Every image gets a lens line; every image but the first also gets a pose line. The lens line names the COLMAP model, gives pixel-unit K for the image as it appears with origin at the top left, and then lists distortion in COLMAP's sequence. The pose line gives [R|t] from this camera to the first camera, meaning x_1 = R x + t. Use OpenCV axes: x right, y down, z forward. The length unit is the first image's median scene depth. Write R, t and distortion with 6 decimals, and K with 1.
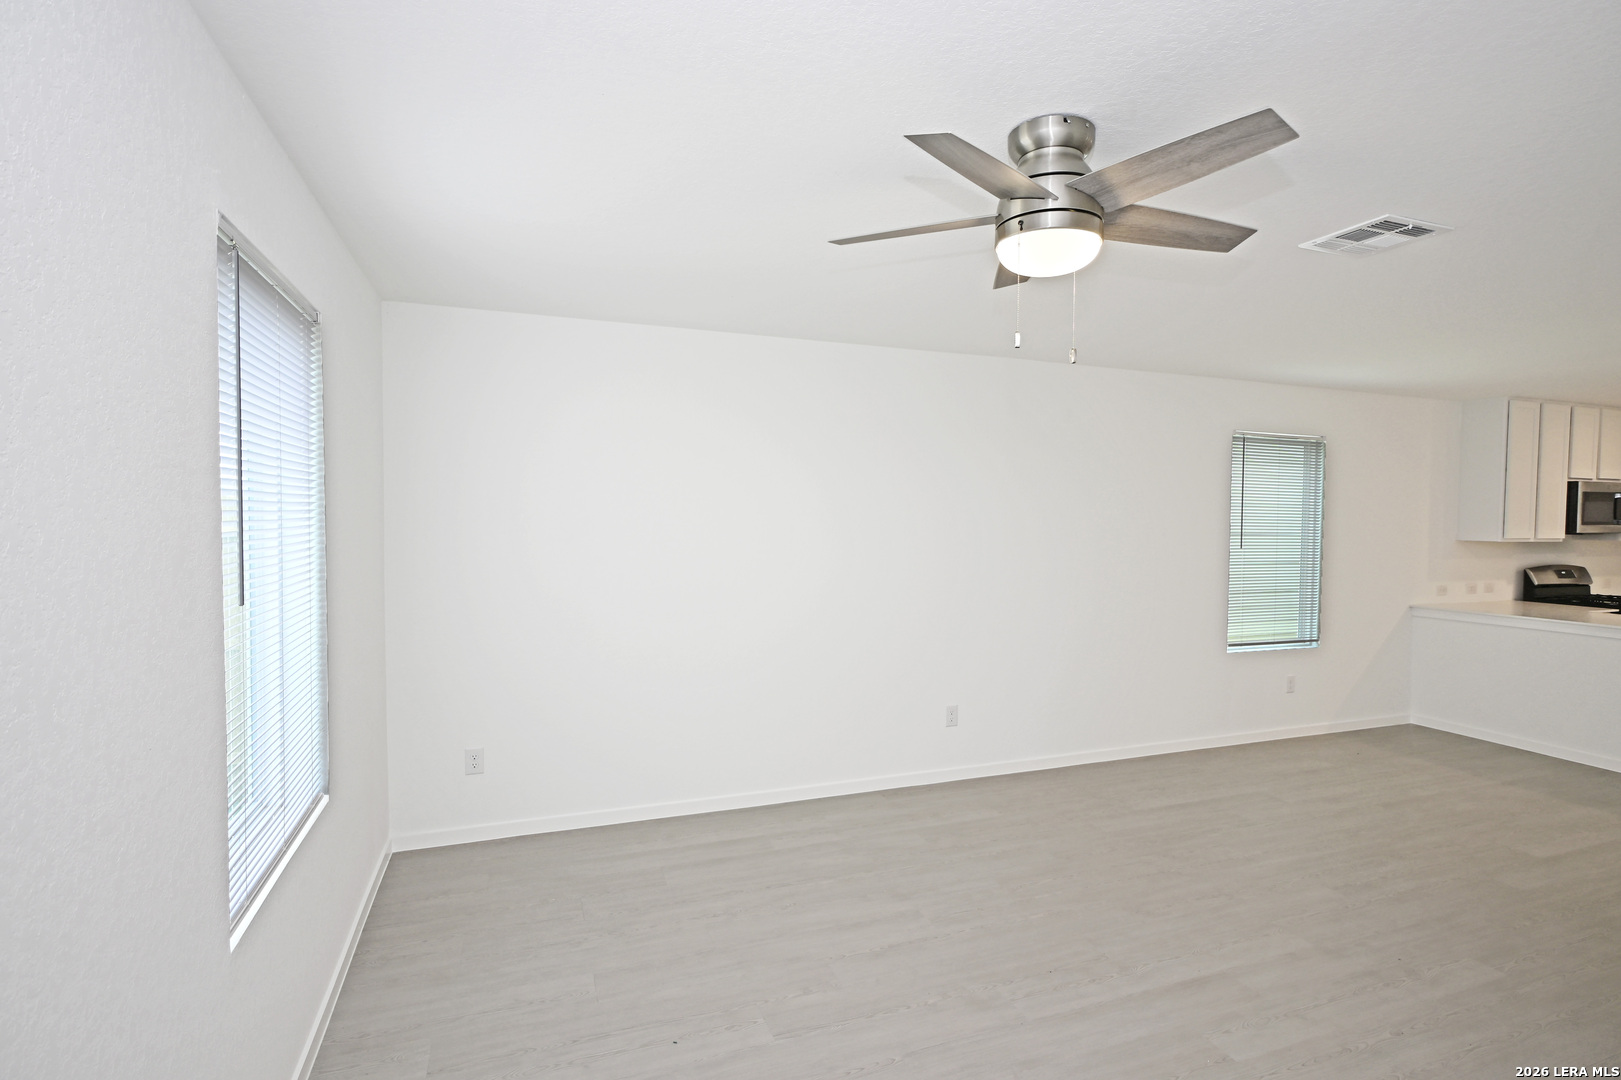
lens RADIAL K [[800.3, 0, 816.1], [0, 800.3, 539.1], [0, 0, 1]] dist [-0.013518, 0.002730]
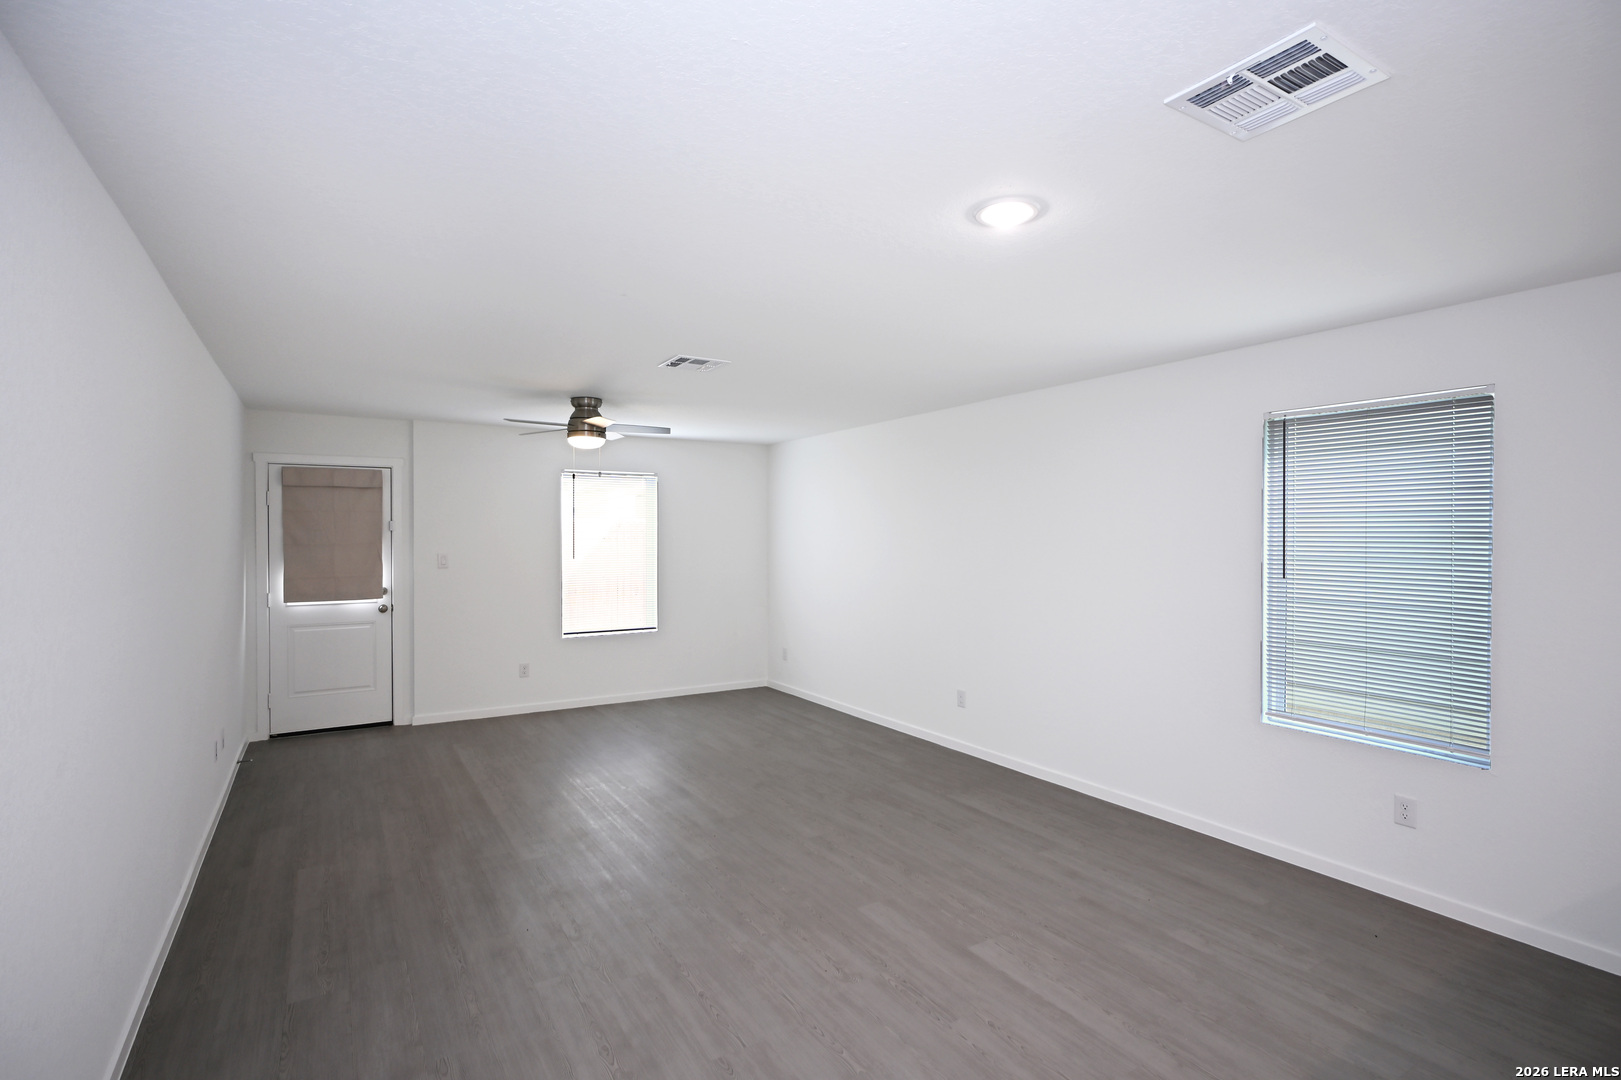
lens RADIAL K [[800.3, 0, 775.4], [0, 800.3, 542.1], [0, 0, 1]] dist [-0.013518, 0.002730]
pose [[0.160221, 0.001952, -0.987079, 1.653919], [-0.034461, 0.999399, -0.003617, -0.002838], [0.986479, 0.034595, 0.160192, 0.646120]]
